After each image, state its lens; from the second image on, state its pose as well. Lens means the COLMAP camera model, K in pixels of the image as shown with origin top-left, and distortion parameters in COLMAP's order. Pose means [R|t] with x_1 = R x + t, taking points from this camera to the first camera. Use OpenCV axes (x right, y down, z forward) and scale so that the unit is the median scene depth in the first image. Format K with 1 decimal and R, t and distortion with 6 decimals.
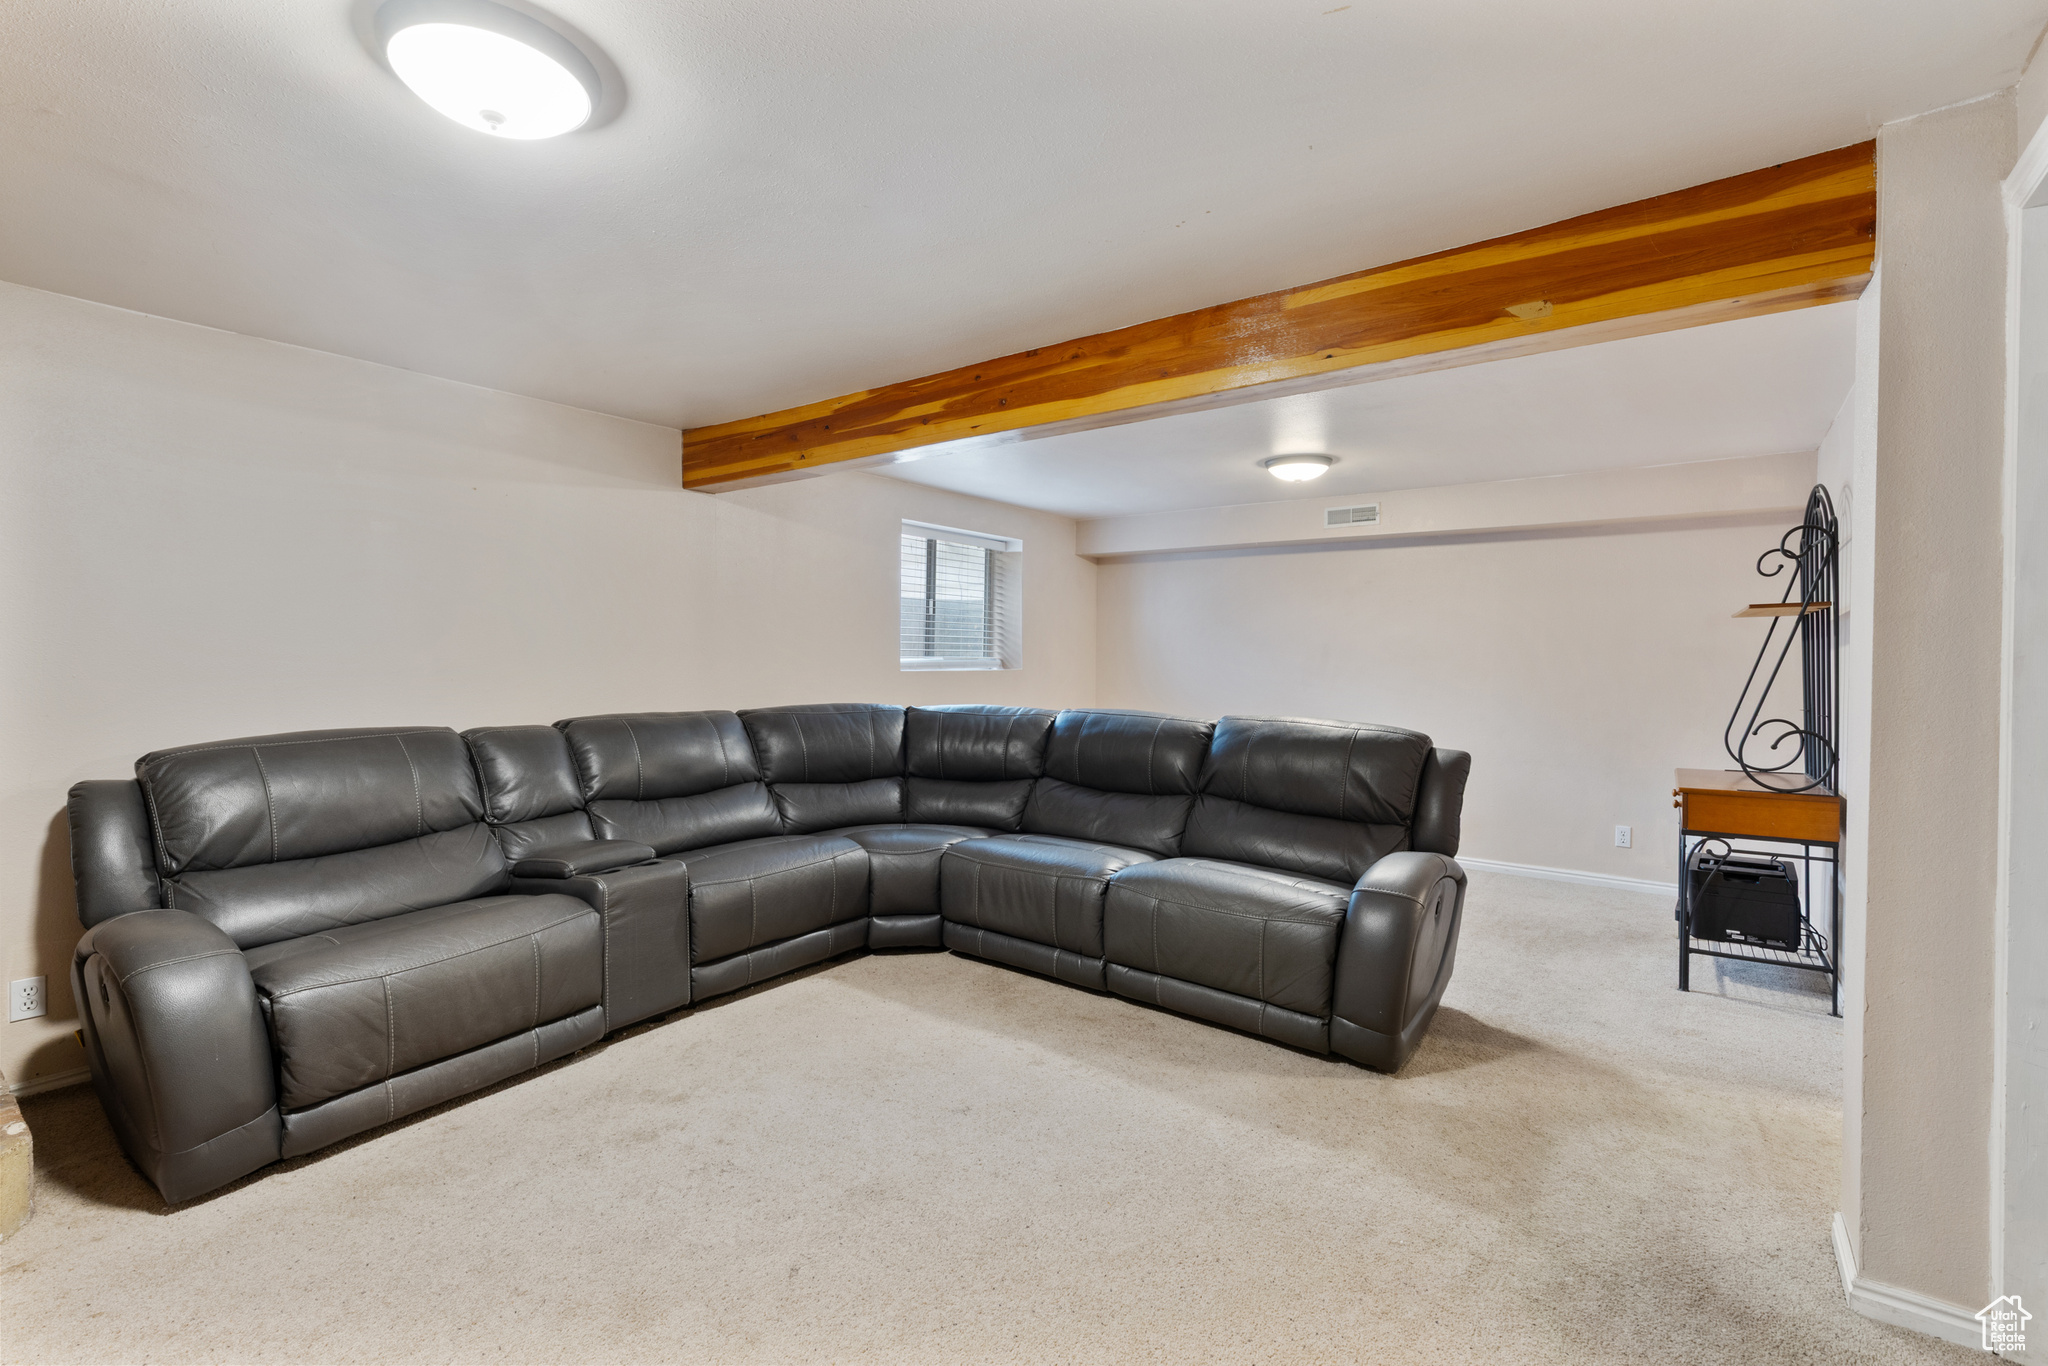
lens RADIAL K [[906.0, 0, 1013.8], [0, 906.0, 669.2], [0, 0, 1]] dist [0.005509, 0.000153]
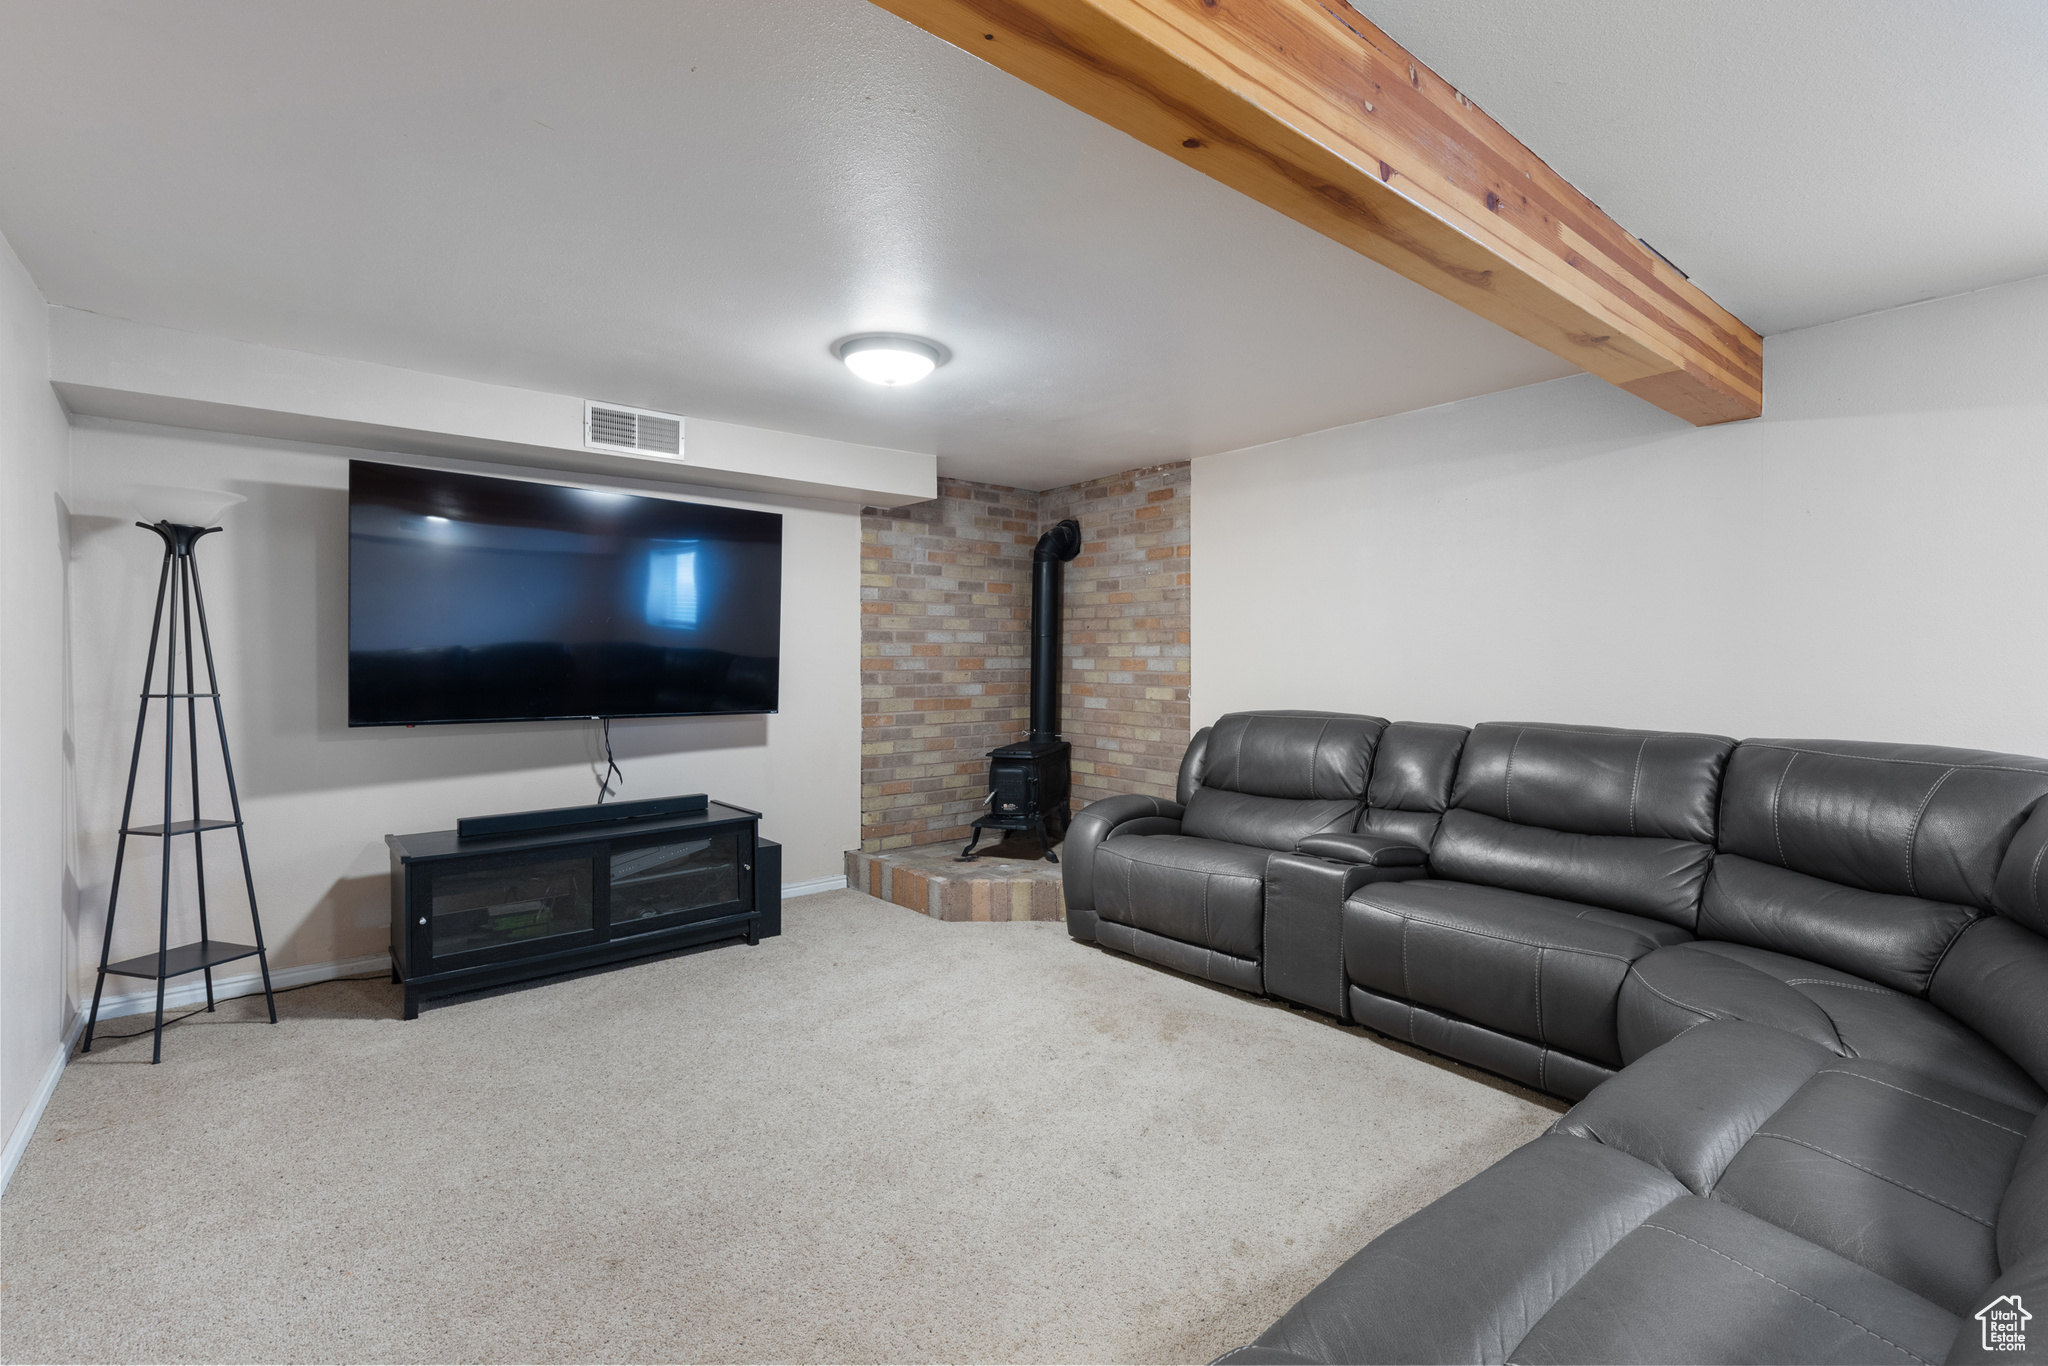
lens RADIAL K [[906.0, 0, 1013.8], [0, 906.0, 669.2], [0, 0, 1]] dist [0.005509, 0.000153]
pose [[-0.252102, 0.005814, -0.967683, 0.726717], [-0.016794, 0.999805, 0.010382, -0.002356], [0.967555, 0.018869, -0.251955, 1.002593]]
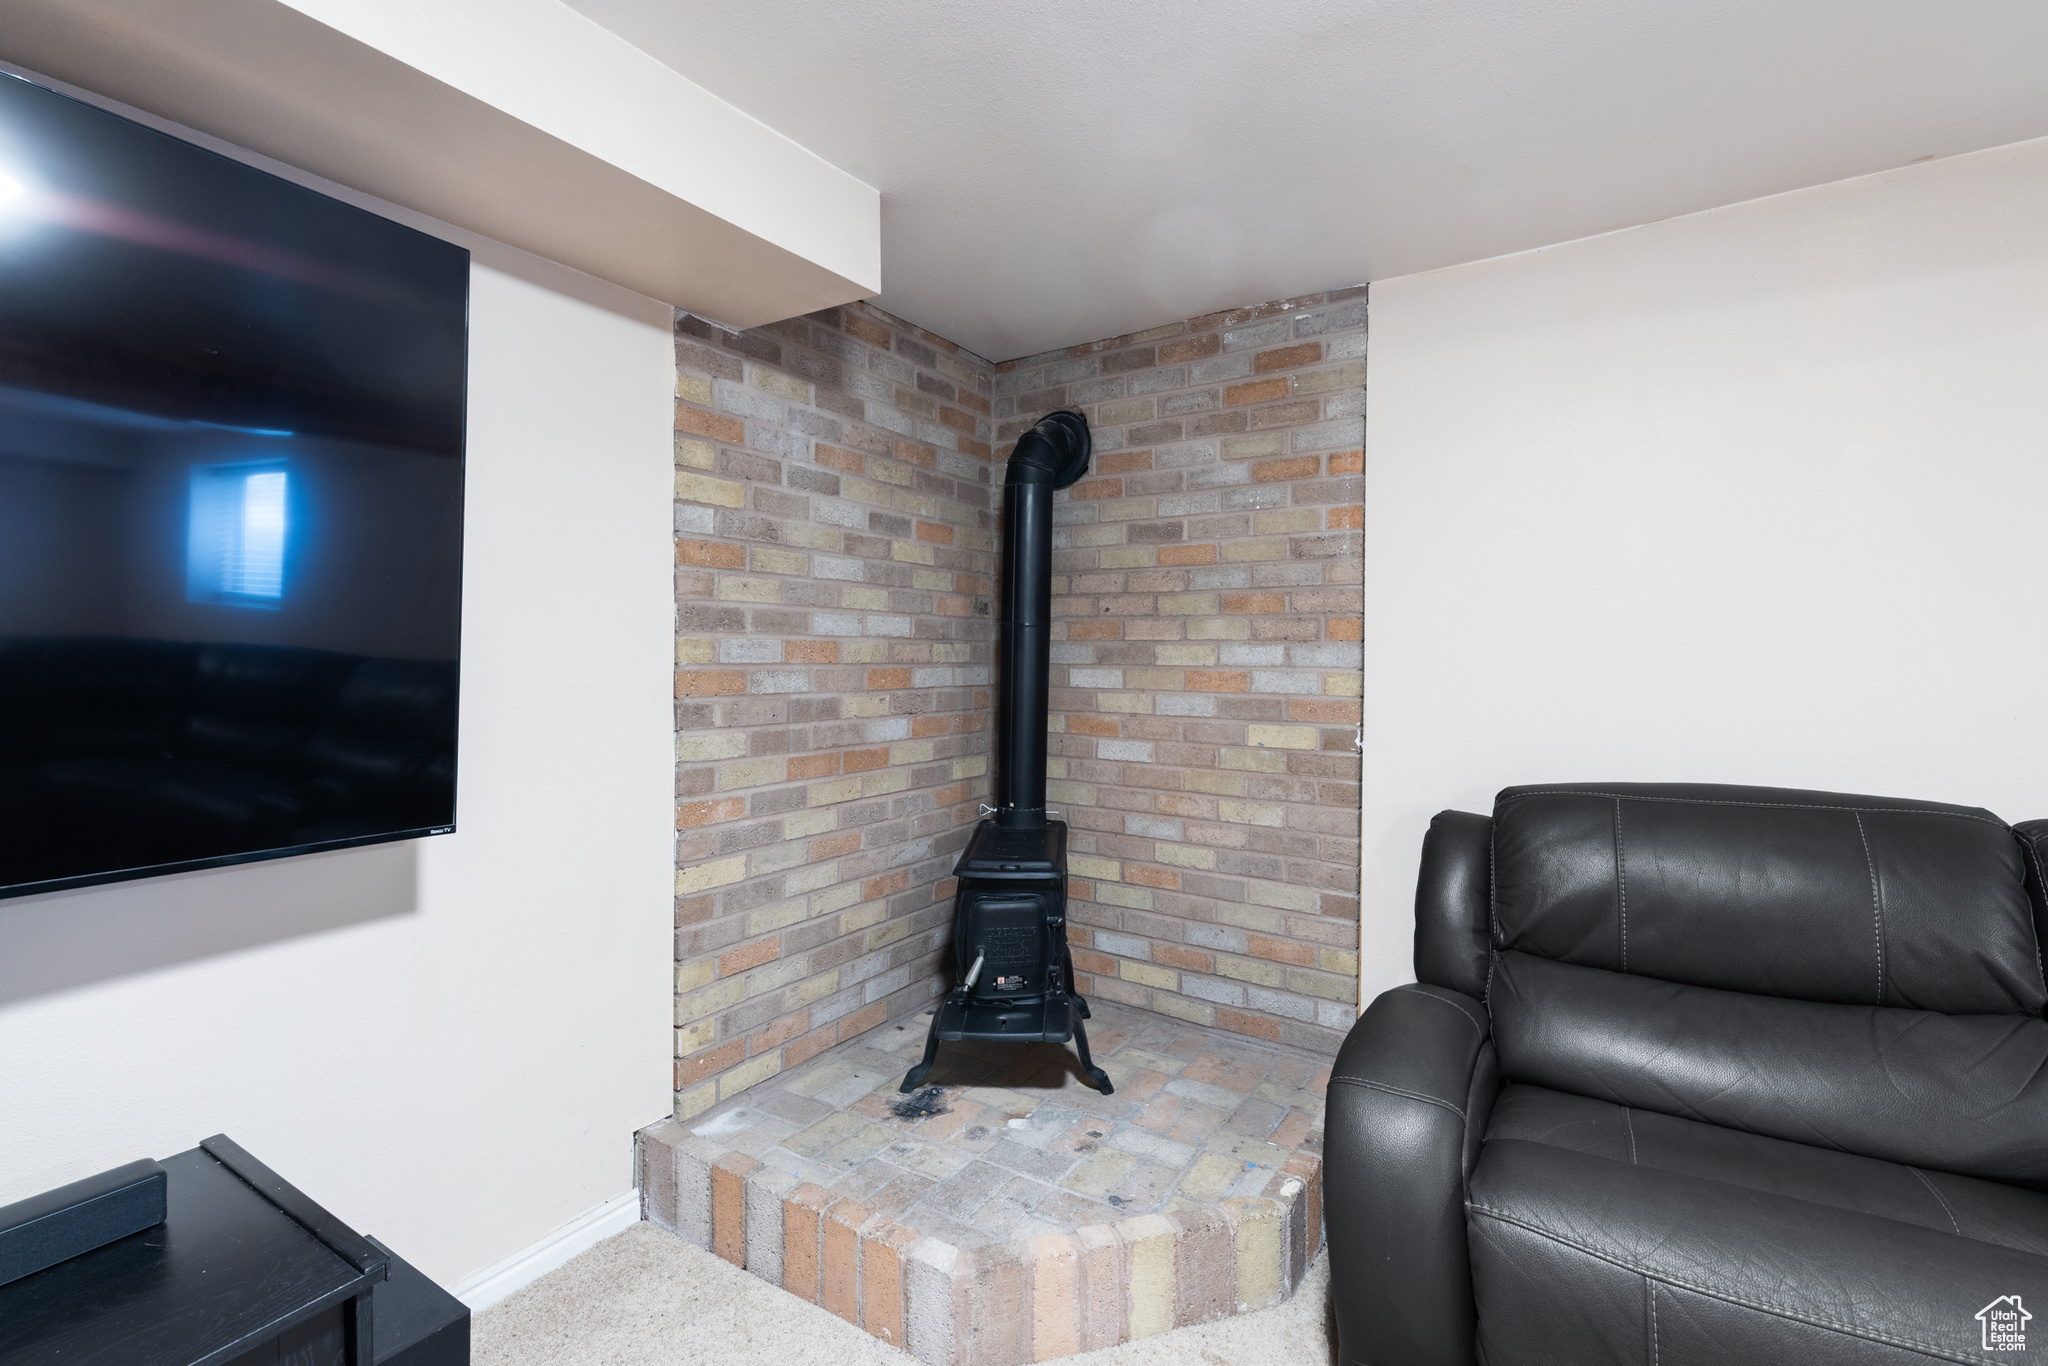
lens RADIAL K [[906.0, 0, 1013.8], [0, 906.0, 669.2], [0, 0, 1]] dist [0.005509, 0.000153]
pose [[0.050584, 0.006012, -0.998702, -0.156022], [-0.019297, 0.999801, 0.005041, -0.009599], [0.998533, 0.019017, 0.050690, 0.503137]]
